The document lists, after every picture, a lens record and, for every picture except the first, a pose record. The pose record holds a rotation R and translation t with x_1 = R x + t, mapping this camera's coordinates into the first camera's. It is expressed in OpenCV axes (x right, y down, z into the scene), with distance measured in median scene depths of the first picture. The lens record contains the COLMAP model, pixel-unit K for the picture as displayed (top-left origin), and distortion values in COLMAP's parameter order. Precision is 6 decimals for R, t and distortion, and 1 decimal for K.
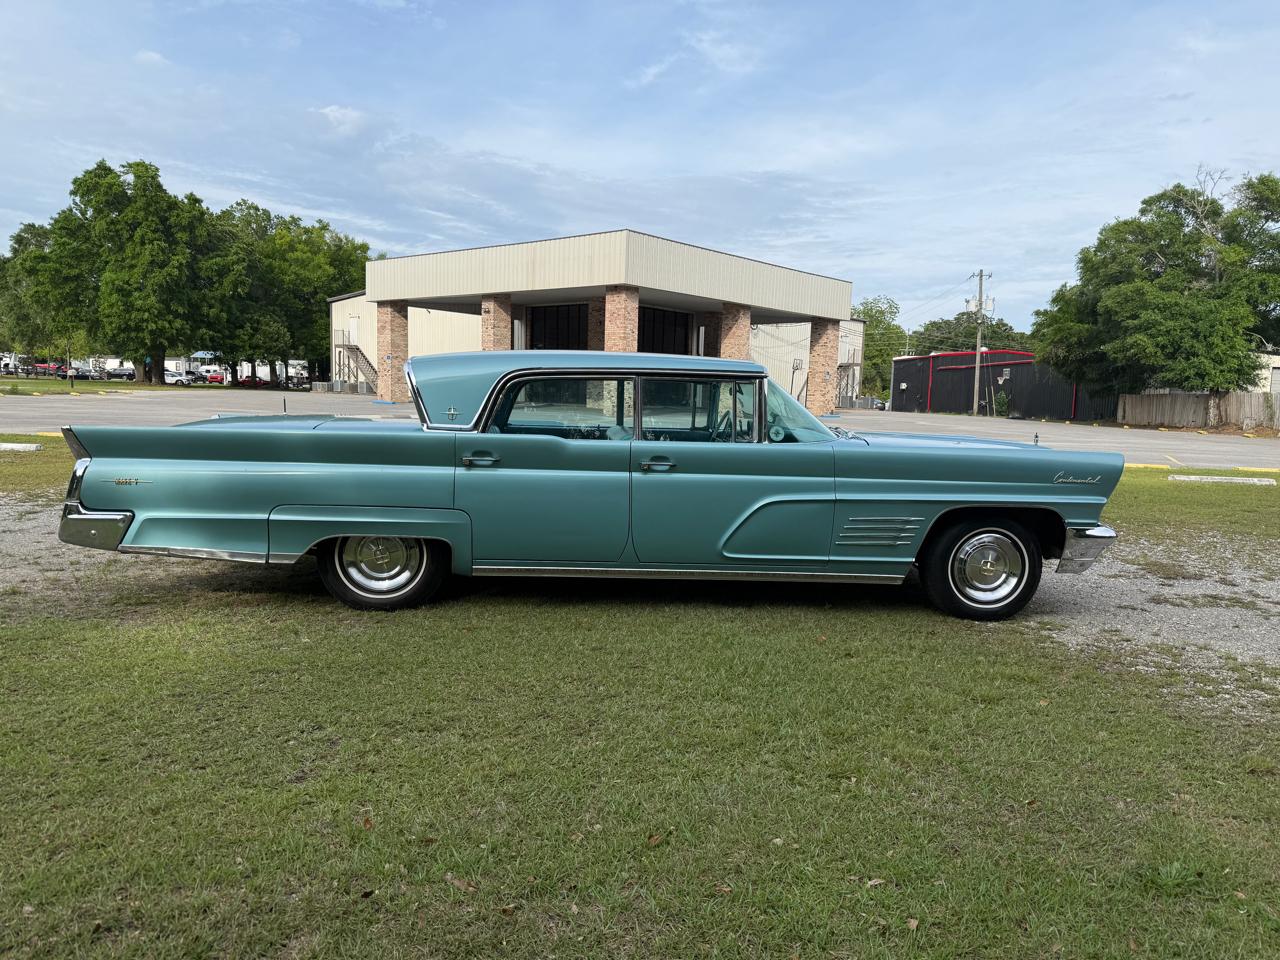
lens RADIAL K [[897.3, 0, 646.7], [0, 897.3, 491.7], [0, 0, 1]] dist [0.013535, -0.033679]
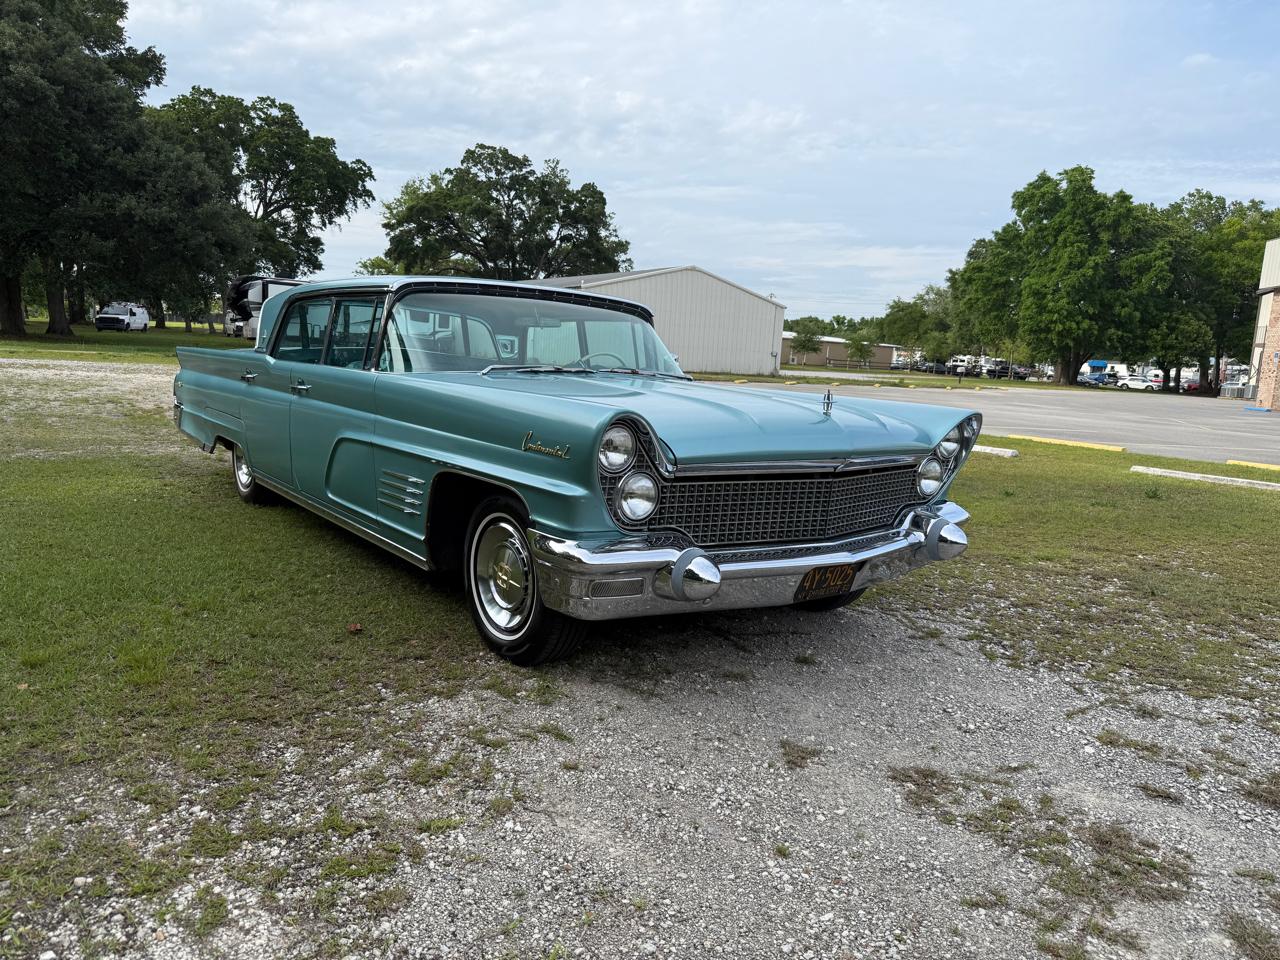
lens RADIAL K [[902.8, 0, 637.8], [0, 902.8, 488.1], [0, 0, 1]] dist [-0.002206, -0.032492]
pose [[0.519788, 0.119805, -0.845853, 0.084161], [-0.130278, 0.989653, 0.060115, -0.002374], [0.844303, 0.078949, 0.530018, 0.064793]]
